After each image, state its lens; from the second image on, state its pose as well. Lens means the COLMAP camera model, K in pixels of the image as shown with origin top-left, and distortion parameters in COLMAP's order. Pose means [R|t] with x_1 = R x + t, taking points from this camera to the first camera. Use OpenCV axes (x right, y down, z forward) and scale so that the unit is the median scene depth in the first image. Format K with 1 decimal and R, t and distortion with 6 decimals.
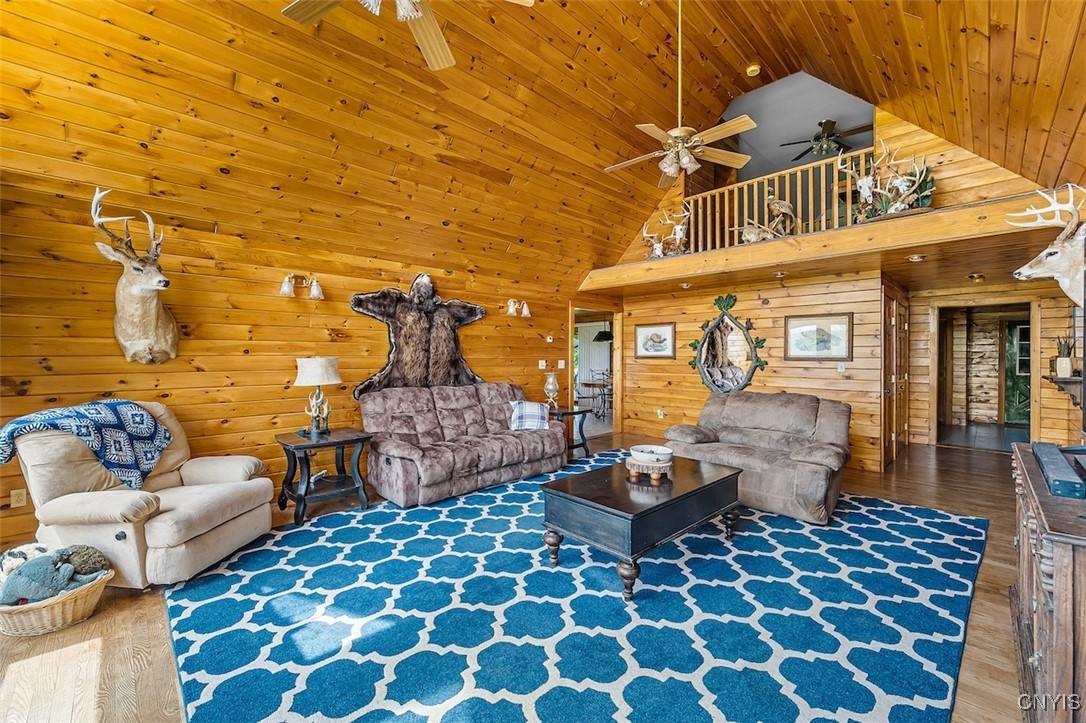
lens RADIAL K [[437.3, 0, 547.1], [0, 437.3, 352.2], [0, 0, 1]] dist [-0.000229, -0.000241]
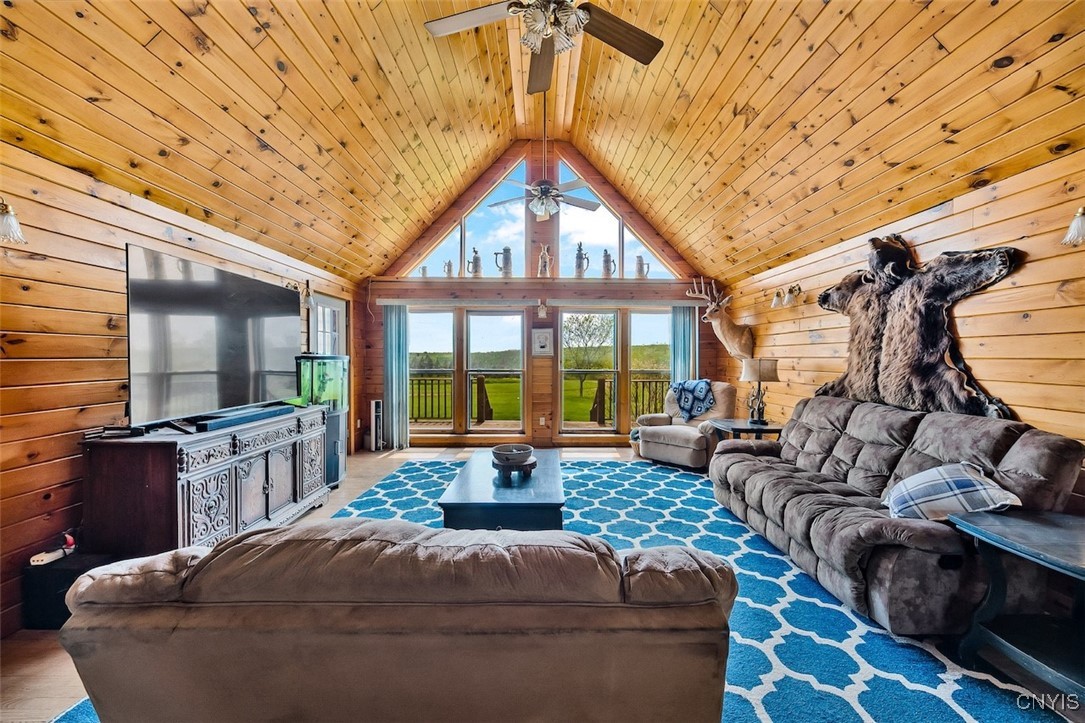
lens RADIAL K [[433.0, 0, 542.5], [0, 433.0, 361.5], [0, 0, 1]] dist [-0.000824, 0.000026]
pose [[-0.694020, 0.003187, -0.719949, 0.552679], [0.003502, 0.999993, 0.001051, 0.012419], [0.719947, -0.001792, -0.694027, 1.062489]]
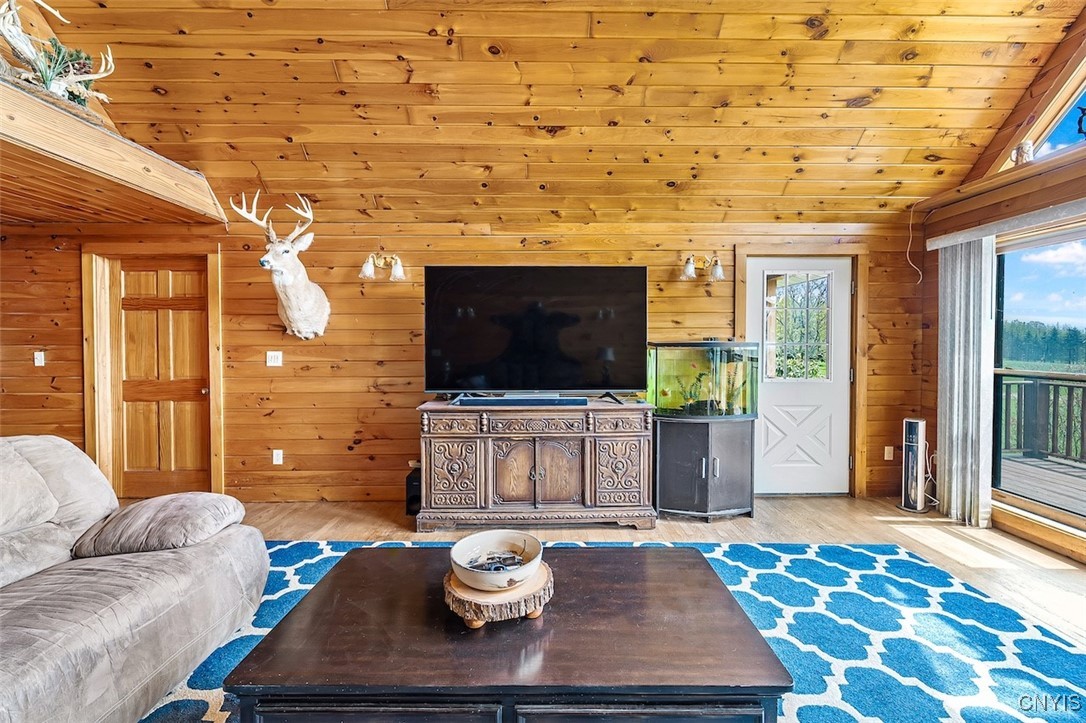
lens RADIAL K [[437.3, 0, 547.1], [0, 437.3, 352.2], [0, 0, 1]] dist [-0.000229, -0.000241]
pose [[-0.723426, -0.014500, 0.690250, -0.064091], [-0.007292, 0.999884, 0.013362, 0.008081], [-0.690364, 0.004632, -0.723448, 0.788363]]
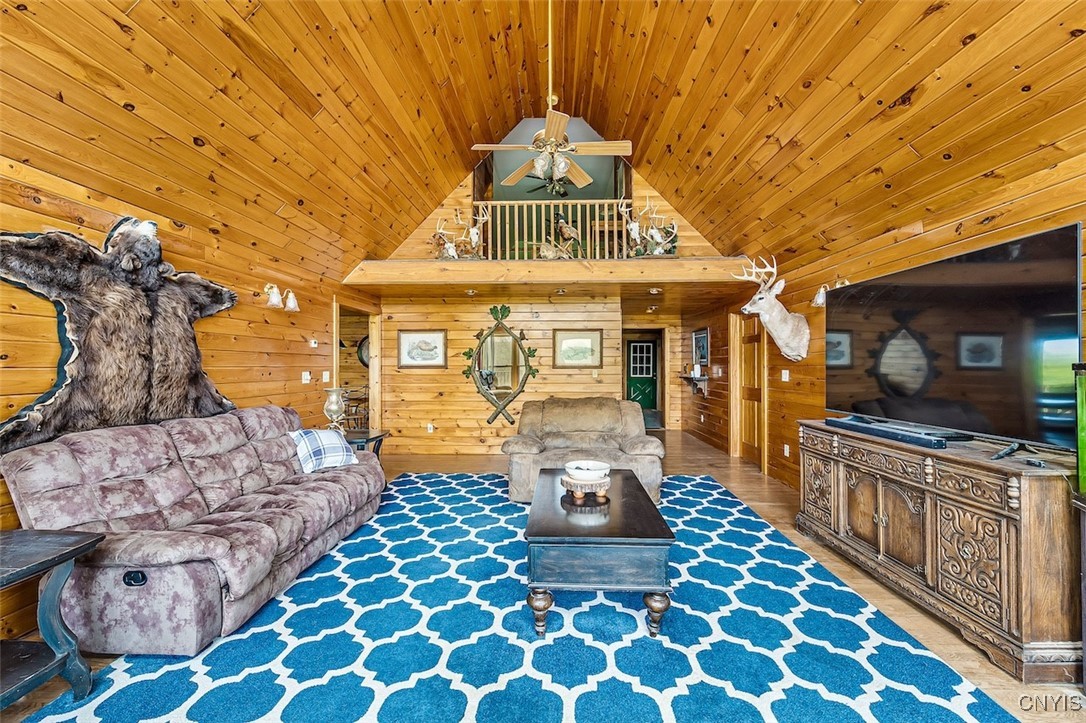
lens RADIAL K [[433.4, 0, 543.0], [0, 433.4, 361.5], [0, 0, 1]] dist [-0.000824, 0.000026]
pose [[0.720923, 0.000048, 0.693016, -0.286061], [-0.000535, 1.000000, 0.000488, 0.000744], [-0.693015, -0.000722, 0.720922, 0.245060]]
